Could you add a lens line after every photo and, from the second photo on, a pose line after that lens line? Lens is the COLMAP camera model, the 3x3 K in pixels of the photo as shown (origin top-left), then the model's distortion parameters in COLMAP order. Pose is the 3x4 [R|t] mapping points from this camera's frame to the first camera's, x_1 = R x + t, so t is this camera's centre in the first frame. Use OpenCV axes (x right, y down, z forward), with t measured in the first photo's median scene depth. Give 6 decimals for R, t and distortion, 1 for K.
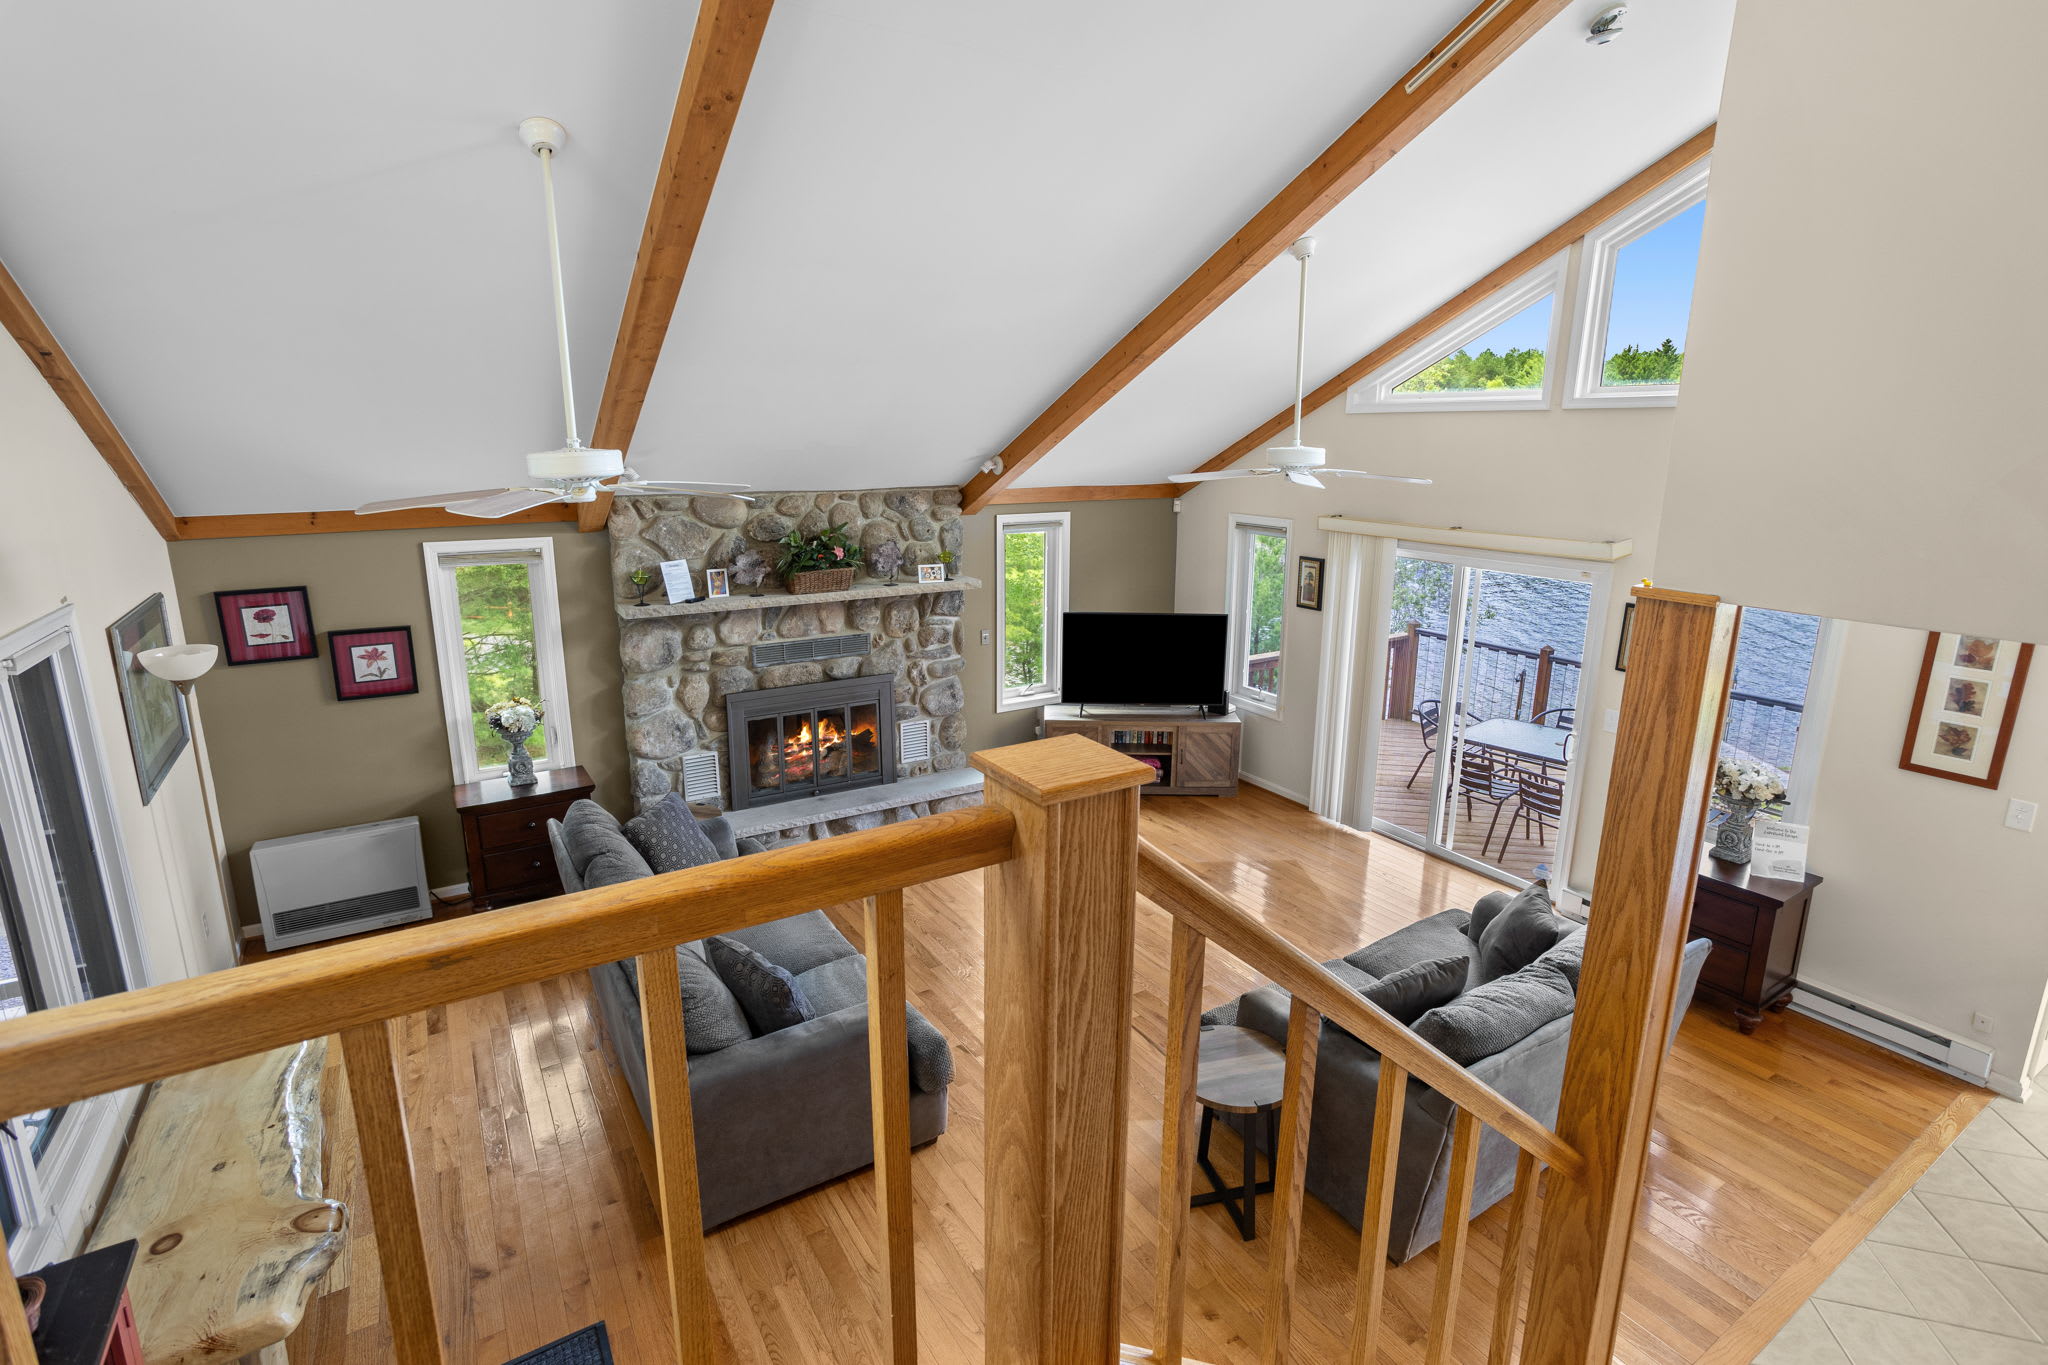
lens RADIAL K [[956.1, 0, 996.4], [0, 956.1, 678.7], [0, 0, 1]] dist [-0.042514, 0.045483]
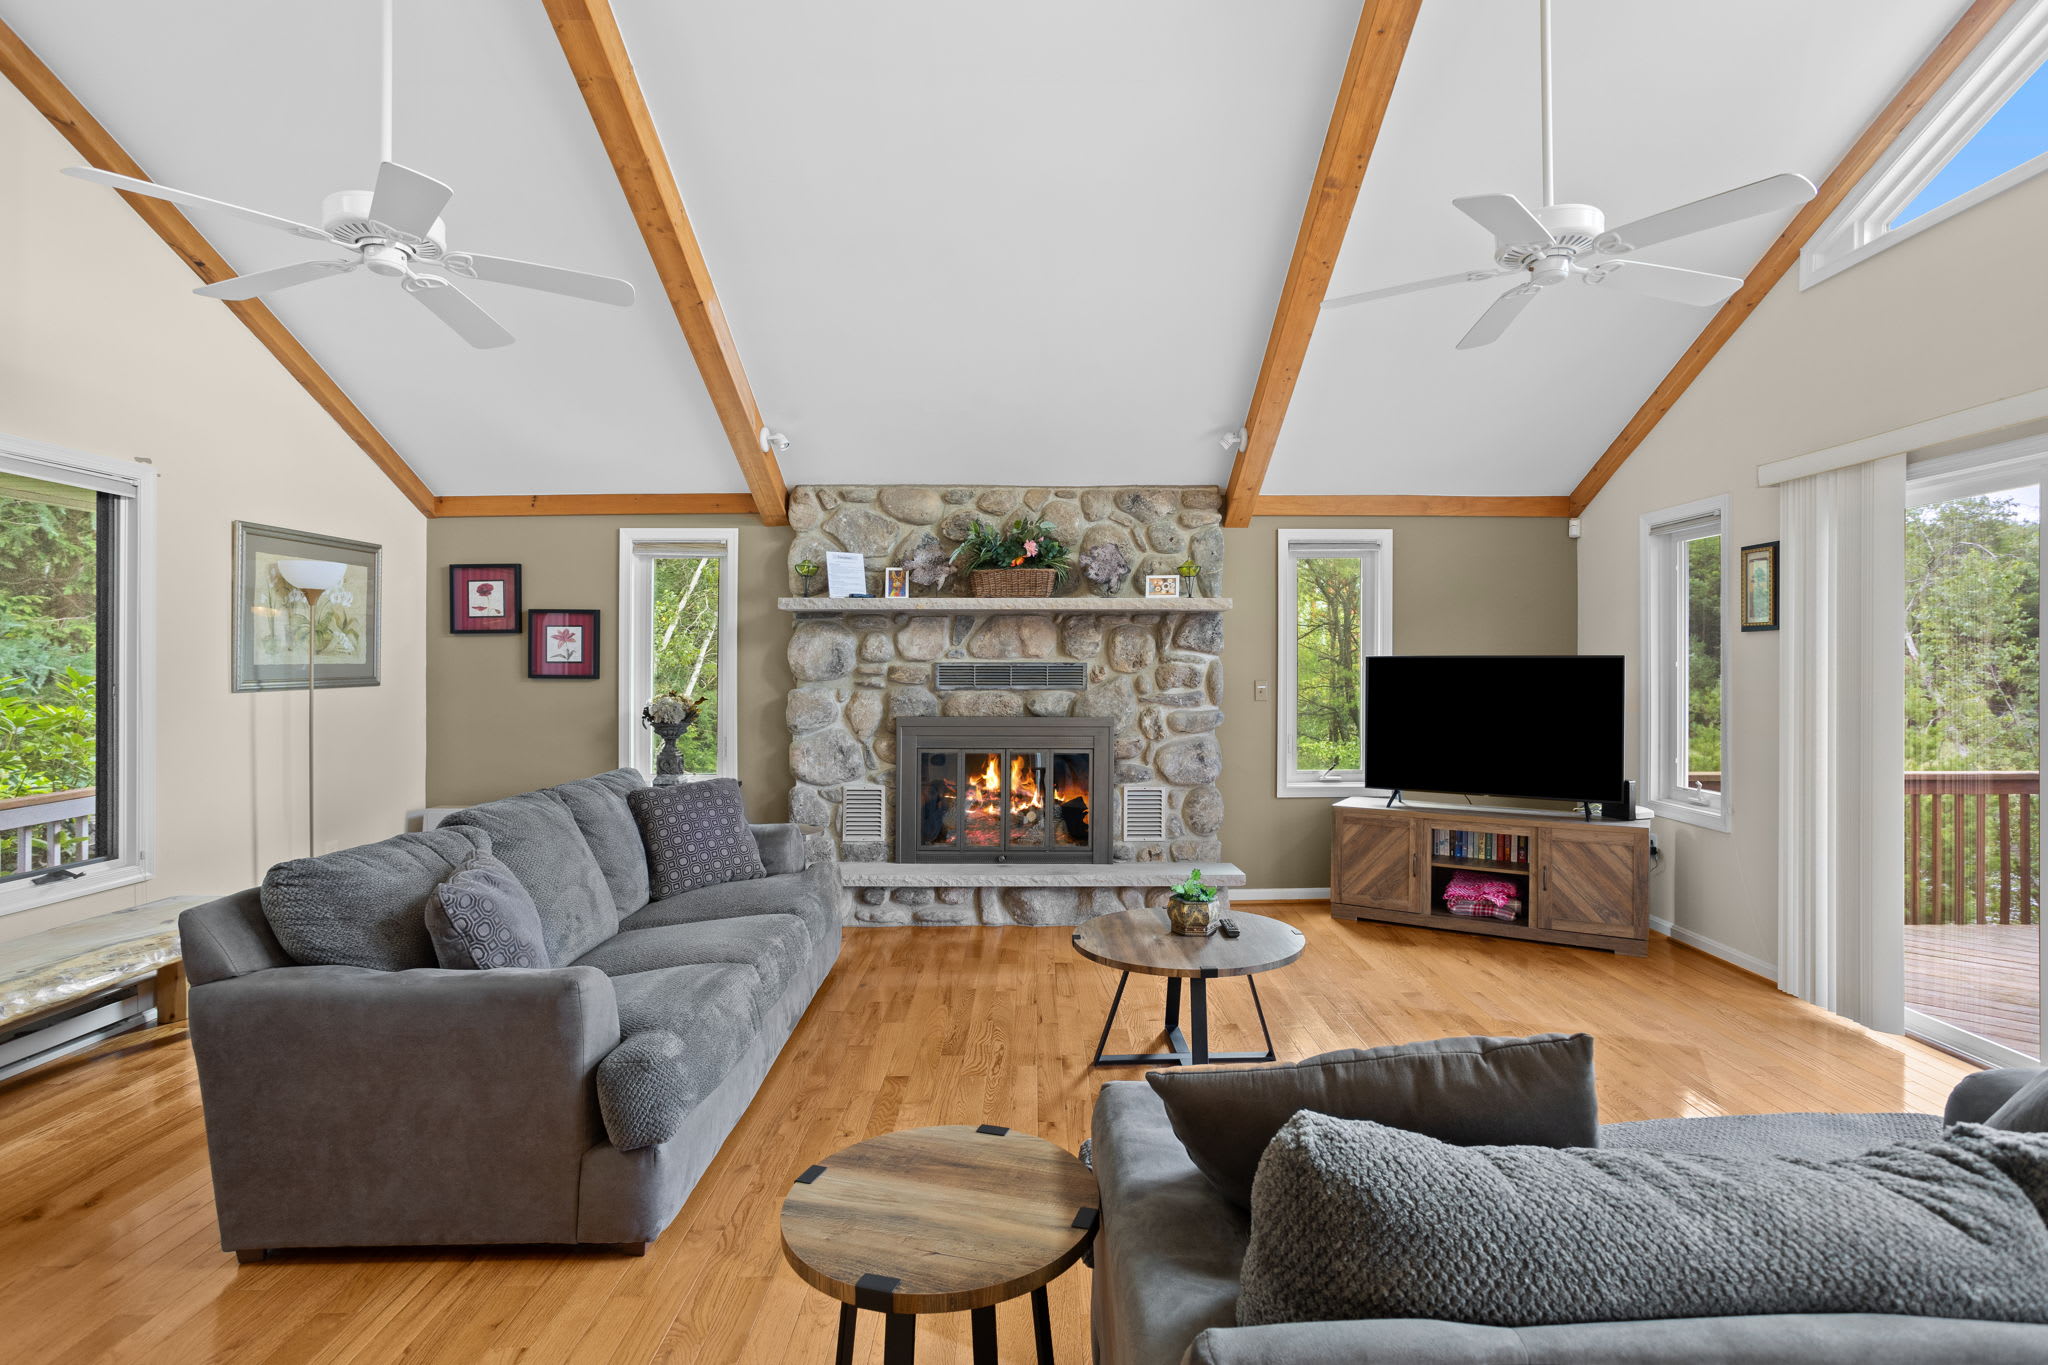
lens RADIAL K [[994.9, 0, 1022.6], [0, 994.9, 661.0], [0, 0, 1]] dist [-0.044269, 0.024420]
pose [[0.875141, 0.009680, -0.483772, 0.229859], [-0.117195, 0.974271, -0.192511, 0.120716], [0.469462, 0.225170, 0.853759, 0.280119]]
